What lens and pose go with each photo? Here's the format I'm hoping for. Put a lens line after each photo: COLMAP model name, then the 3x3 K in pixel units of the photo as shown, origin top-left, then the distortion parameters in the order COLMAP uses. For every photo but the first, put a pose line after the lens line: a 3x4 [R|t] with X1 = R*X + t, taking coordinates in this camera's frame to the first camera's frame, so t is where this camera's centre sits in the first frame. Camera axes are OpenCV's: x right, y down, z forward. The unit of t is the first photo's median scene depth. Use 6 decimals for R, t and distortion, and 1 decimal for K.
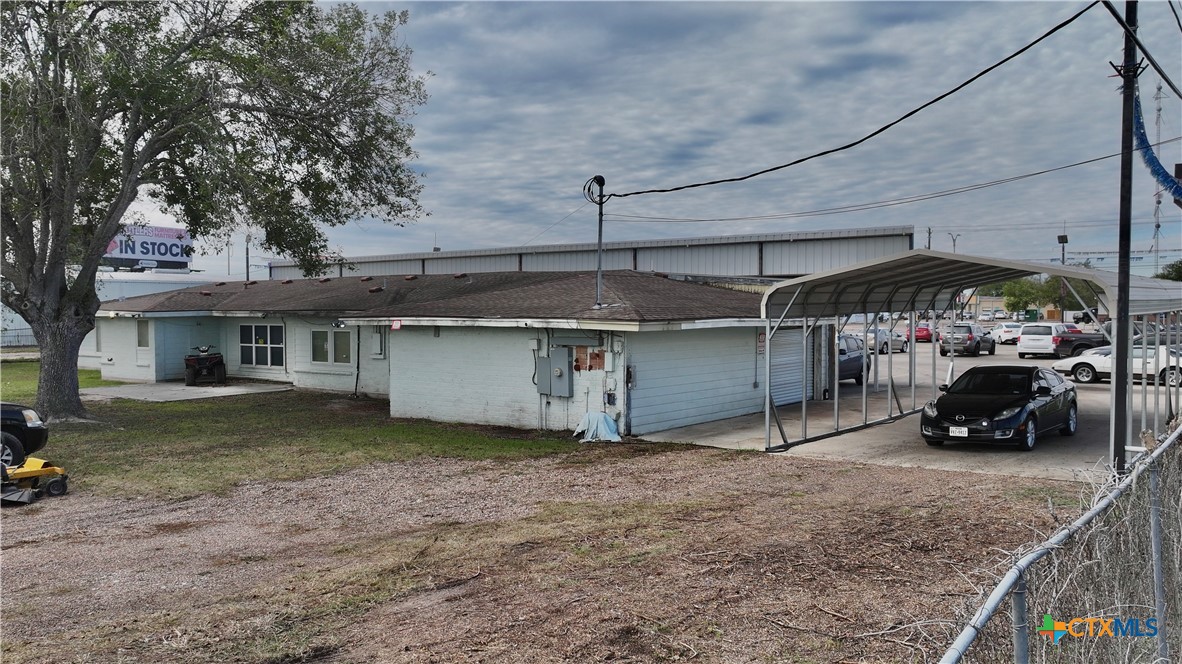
lens RADIAL K [[950.8, 0, 591.0], [0, 950.8, 332.0], [0, 0, 1]] dist [0.001765, -0.000879]
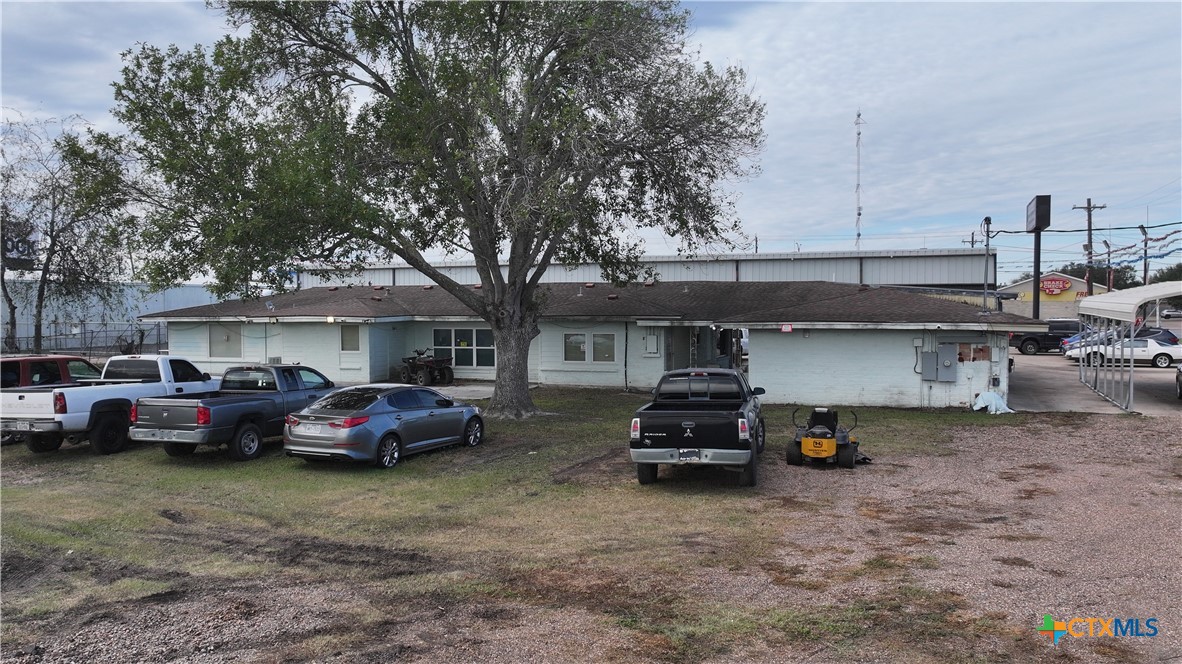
lens RADIAL K [[950.8, 0, 591.0], [0, 950.8, 332.0], [0, 0, 1]] dist [0.001765, -0.000879]
pose [[0.958886, -0.009020, 0.283649, -0.781634], [0.008679, 0.999959, 0.002457, -0.007725], [-0.283660, 0.000106, 0.958925, -0.115240]]
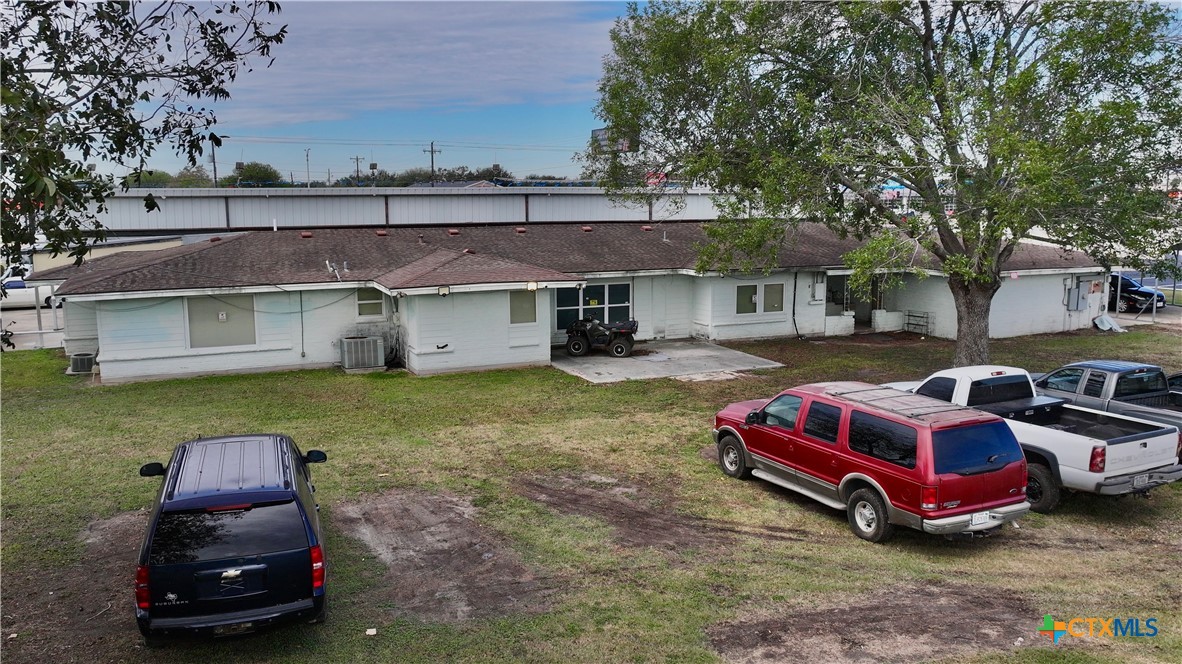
lens RADIAL K [[950.8, 0, 591.0], [0, 950.8, 332.0], [0, 0, 1]] dist [0.001765, -0.000879]
pose [[0.472353, -0.123857, 0.872664, -1.764028], [0.023253, 0.991484, 0.128135, -0.121764], [-0.881103, -0.040233, 0.471210, 0.858074]]
